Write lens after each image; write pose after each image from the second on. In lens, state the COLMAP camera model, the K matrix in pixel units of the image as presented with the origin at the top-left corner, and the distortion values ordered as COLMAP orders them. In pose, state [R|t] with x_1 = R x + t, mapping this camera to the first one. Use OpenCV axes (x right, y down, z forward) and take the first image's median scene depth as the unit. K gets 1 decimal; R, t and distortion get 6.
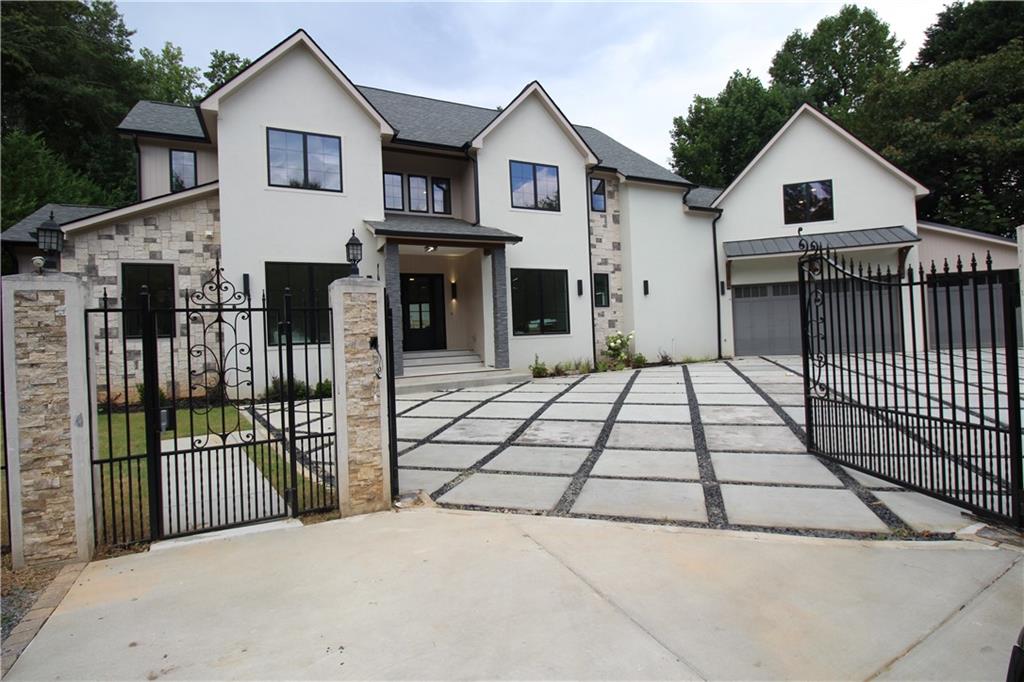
lens RADIAL K [[500.6, 0, 519.8], [0, 500.6, 330.3], [0, 0, 1]] dist [-0.005369, -0.009802]
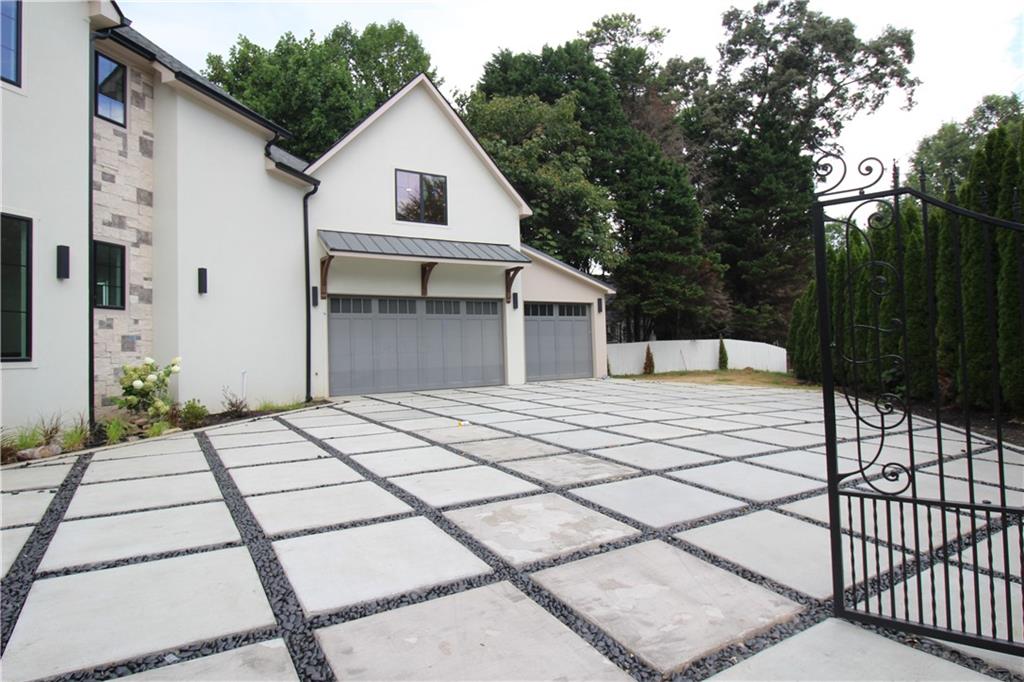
lens RADIAL K [[582.6, 0, 520.8], [0, 582.6, 328.9], [0, 0, 1]] dist [-0.003592, -0.002651]
pose [[0.648551, 0.051696, 0.759414, -0.009673], [-0.009007, 0.998142, -0.060255, 0.004685], [-0.761118, 0.032239, 0.647812, 0.300329]]
